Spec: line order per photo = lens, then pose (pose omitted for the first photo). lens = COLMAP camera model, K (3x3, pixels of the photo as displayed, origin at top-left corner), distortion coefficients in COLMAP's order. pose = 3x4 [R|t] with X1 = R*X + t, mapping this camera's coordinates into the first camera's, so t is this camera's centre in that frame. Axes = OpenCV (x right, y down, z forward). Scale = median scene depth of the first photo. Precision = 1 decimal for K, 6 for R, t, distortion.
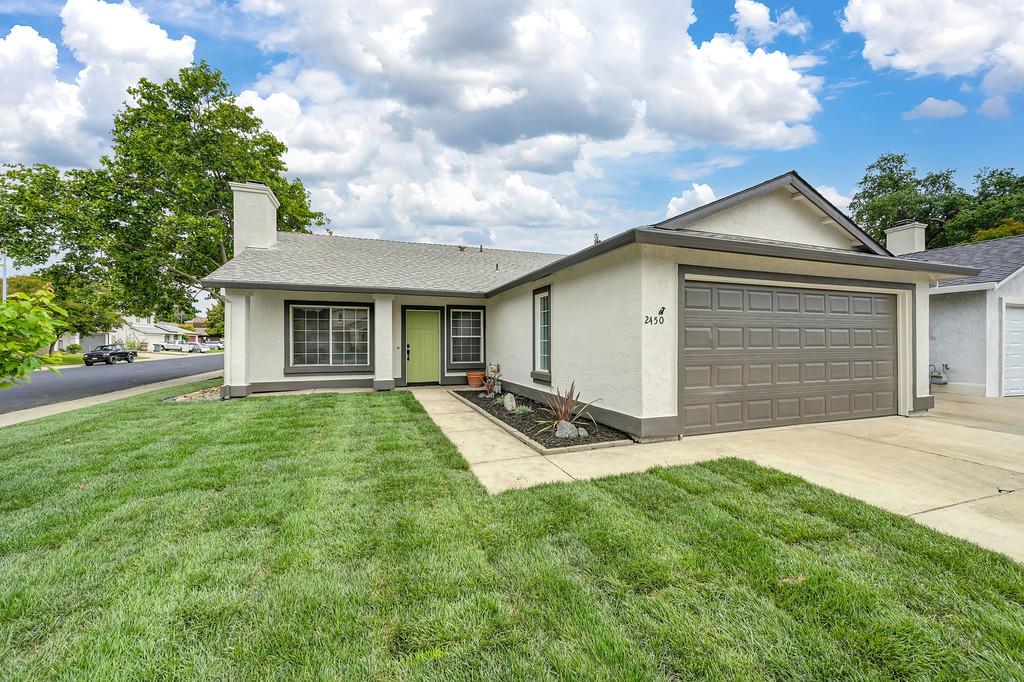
lens RADIAL K [[402.5, 0, 512.9], [0, 402.5, 343.0], [0, 0, 1]] dist [-0.001055, -0.000073]
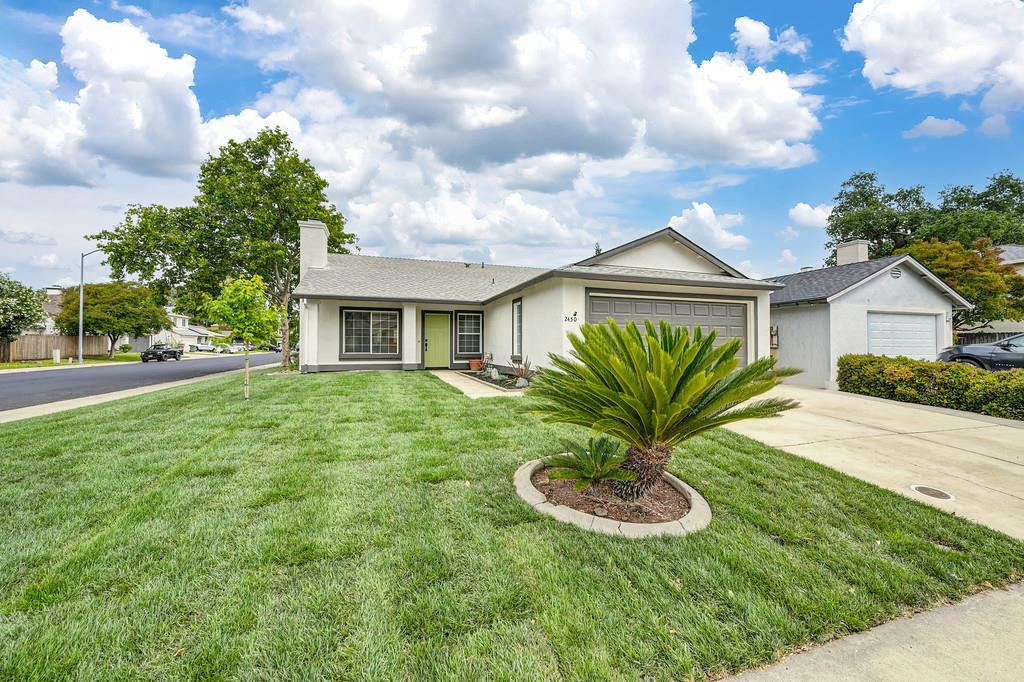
lens RADIAL K [[404.4, 0, 512.0], [0, 404.4, 341.0], [0, 0, 1]] dist [-0.002839, 0.000209]
pose [[0.999613, 0.003412, -0.027609, 0.065096], [-0.003877, 0.999851, -0.016824, 0.031258], [0.027547, 0.016924, 0.999477, -0.347003]]
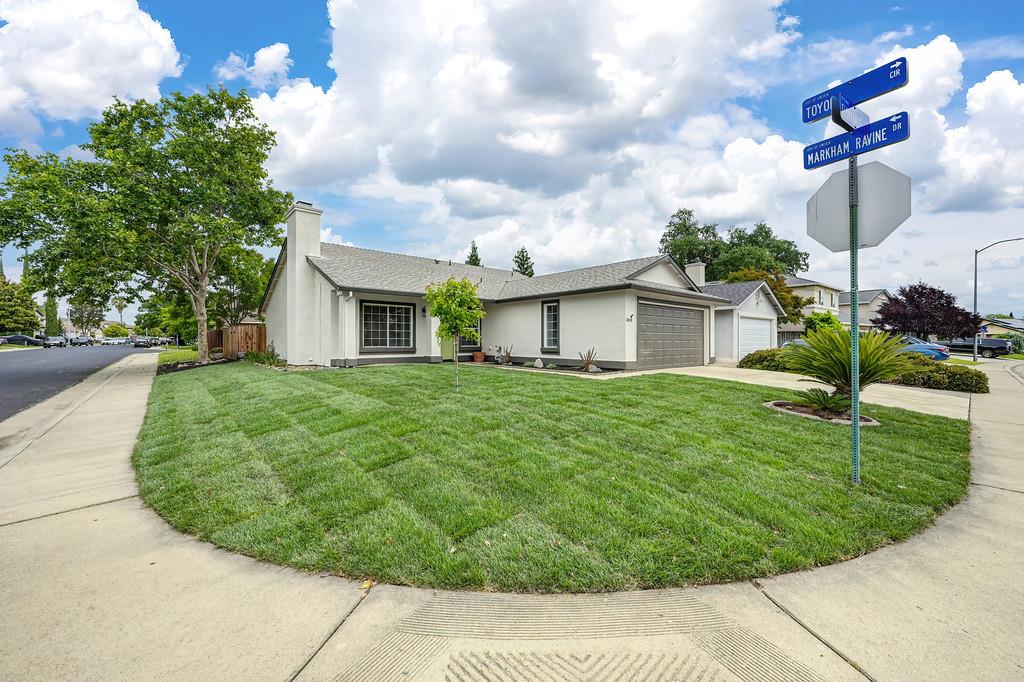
lens RADIAL K [[405.6, 0, 509.2], [0, 405.6, 341.4], [0, 0, 1]] dist [-0.001124, -0.000485]
pose [[0.934833, 0.003265, 0.355072, -0.514862], [-0.003129, 0.999995, -0.000959, 0.032973], [-0.355073, -0.000214, 0.934839, -0.433872]]
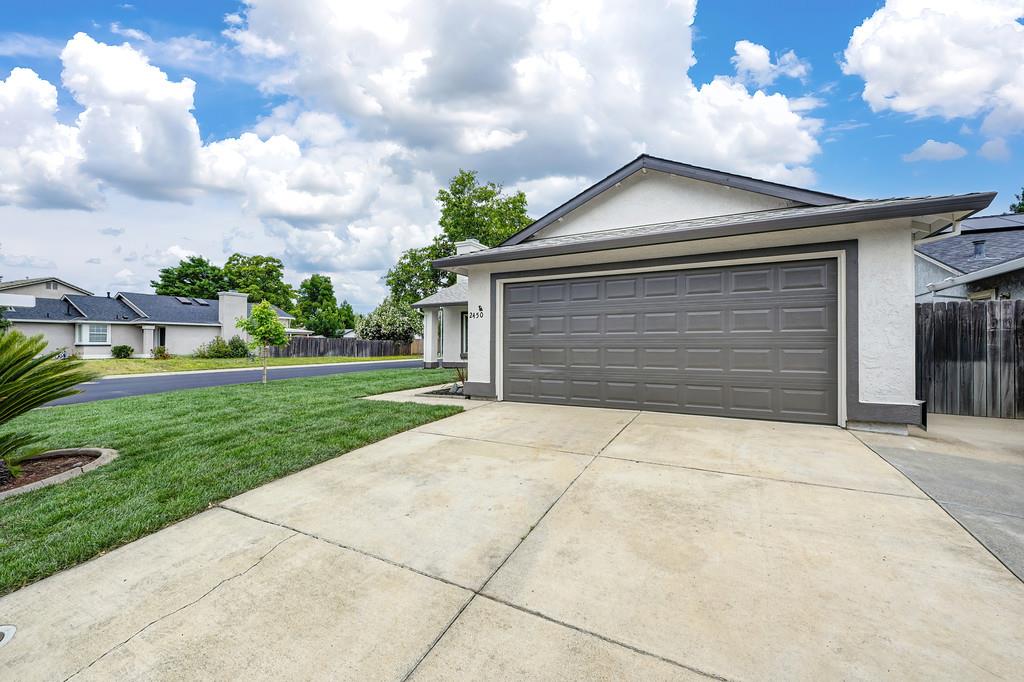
lens RADIAL K [[404.4, 0, 512.0], [0, 404.4, 341.0], [0, 0, 1]] dist [-0.002839, 0.000209]
pose [[0.671737, -0.006537, -0.740761, 0.682900], [0.000365, 0.999964, -0.008493, 0.021528], [0.740790, 0.005434, 0.671715, 0.053123]]
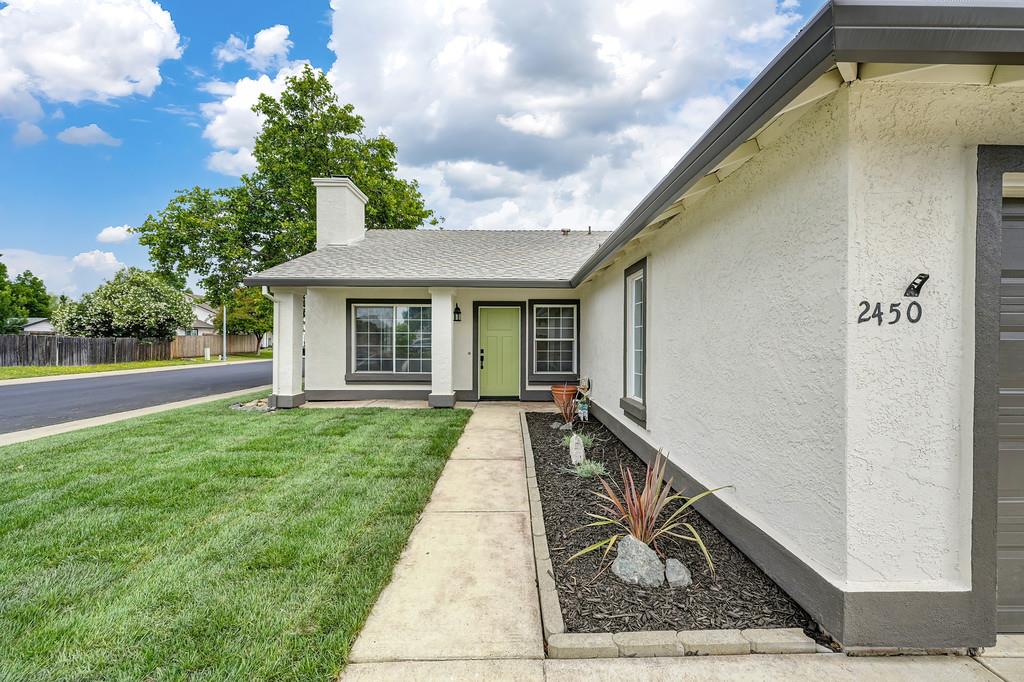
lens RADIAL K [[402.5, 0, 512.9], [0, 402.5, 343.0], [0, 0, 1]] dist [-0.001055, -0.000073]
pose [[0.941722, 0.007083, -0.336319, 0.071422], [-0.005462, 0.999968, 0.005766, -0.013661], [0.336349, -0.003593, 0.941731, 0.250656]]
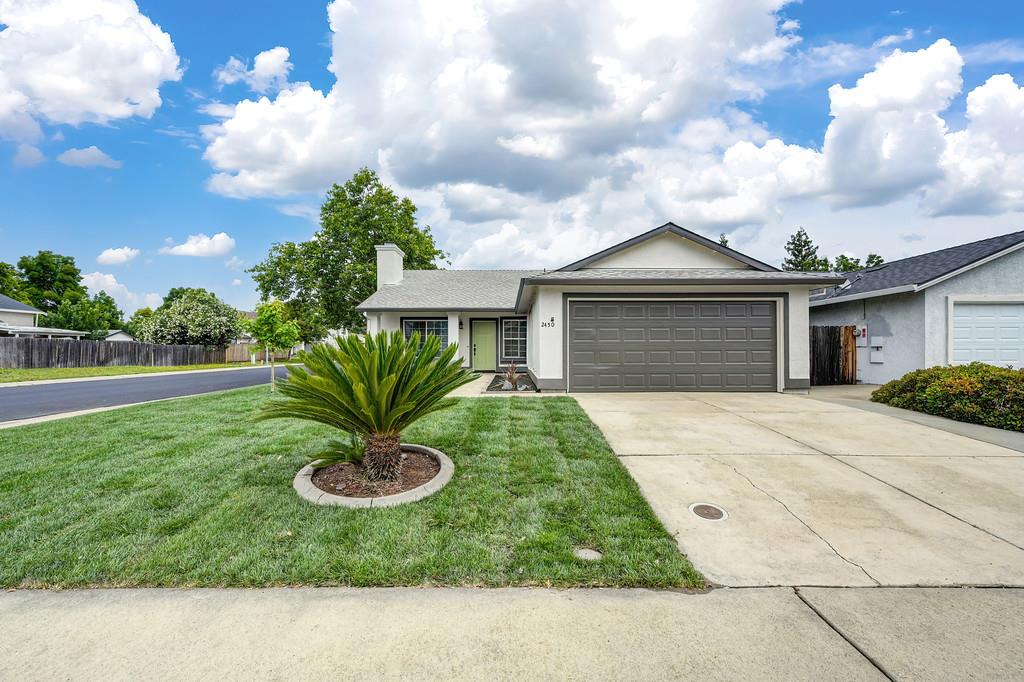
lens RADIAL K [[405.0, 0, 510.6], [0, 405.0, 347.9], [0, 0, 1]] dist [-0.000065, -0.000284]
pose [[0.938854, -0.002172, -0.344309, 0.369006], [-0.000792, 0.999964, -0.008467, 0.028457], [0.344315, 0.008222, 0.938818, -0.341920]]
